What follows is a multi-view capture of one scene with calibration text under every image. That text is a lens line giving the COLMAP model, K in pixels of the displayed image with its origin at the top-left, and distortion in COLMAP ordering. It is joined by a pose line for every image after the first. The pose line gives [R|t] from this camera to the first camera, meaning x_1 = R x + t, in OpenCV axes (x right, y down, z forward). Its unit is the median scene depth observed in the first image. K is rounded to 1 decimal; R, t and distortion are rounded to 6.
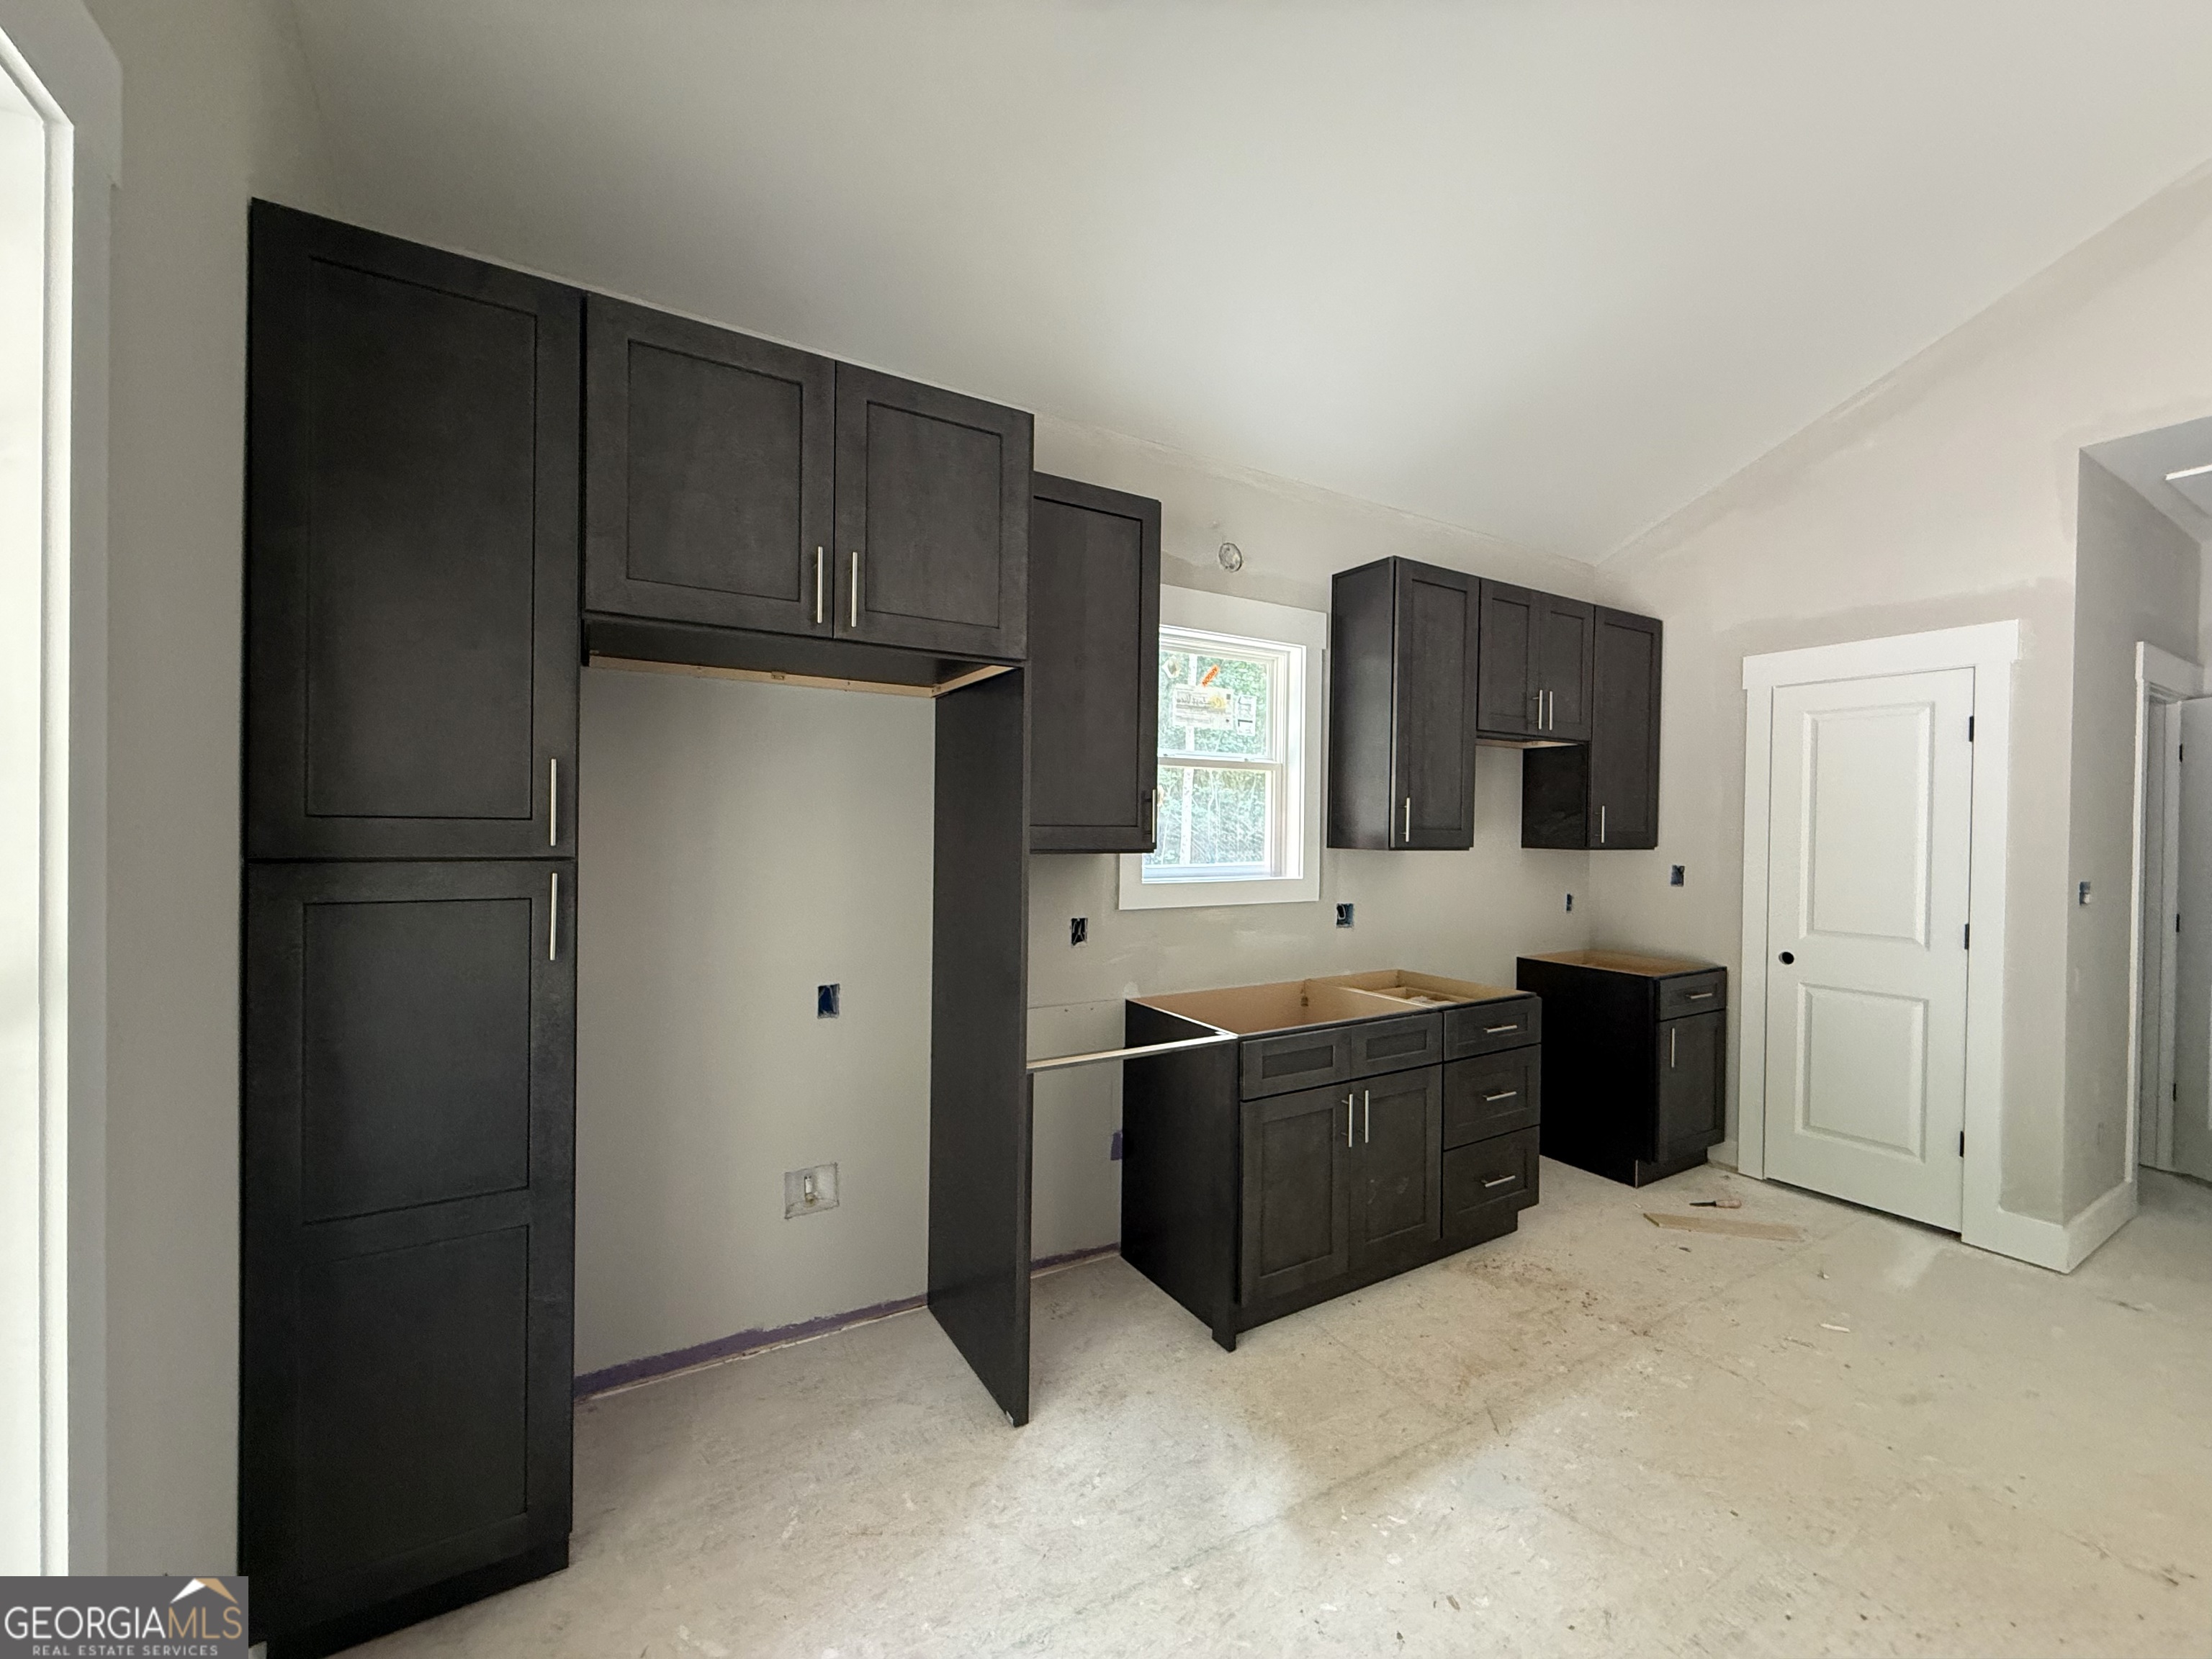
lens RADIAL K [[880.6, 0, 1102.2], [0, 880.6, 831.6], [0, 0, 1]] dist [0.000194, 0.000364]
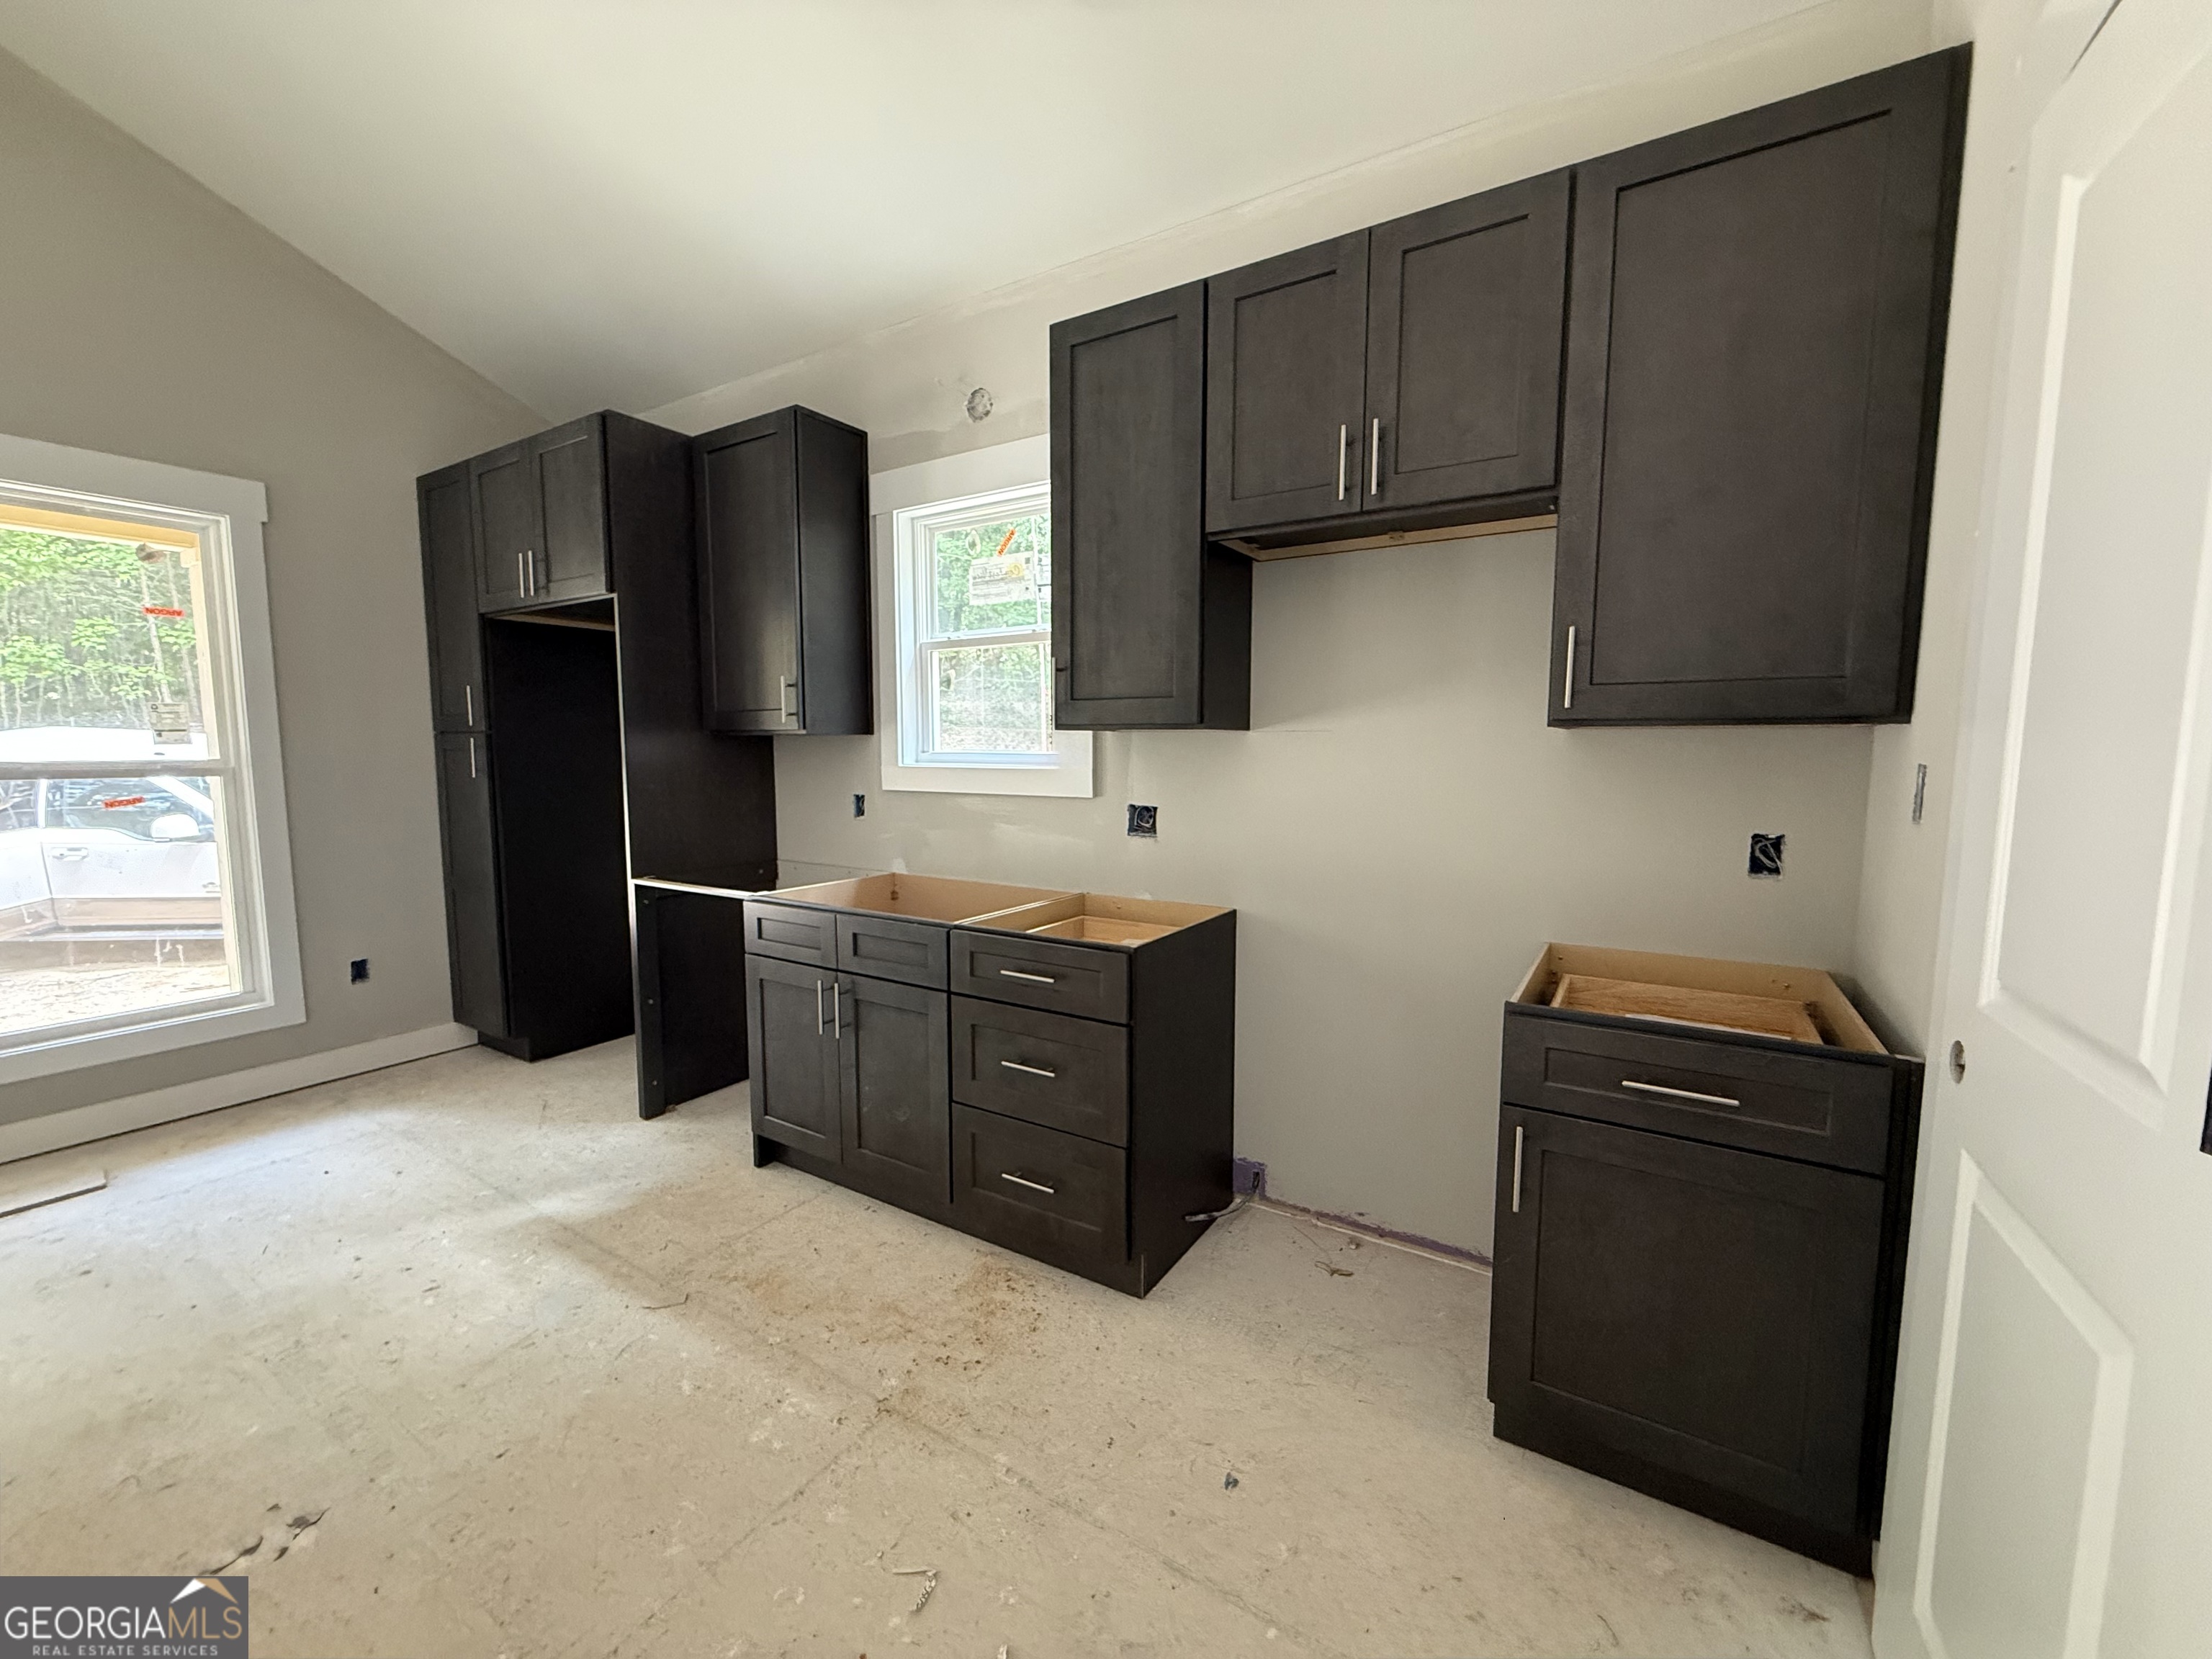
lens RADIAL K [[880.6, 0, 1102.5], [0, 880.6, 832.3], [0, 0, 1]] dist [0.000194, 0.000364]
pose [[0.457753, 0.075617, -0.885858, 1.133291], [-0.002850, 0.996496, 0.083588, 0.050611], [0.889075, -0.035738, 0.456365, 0.757475]]
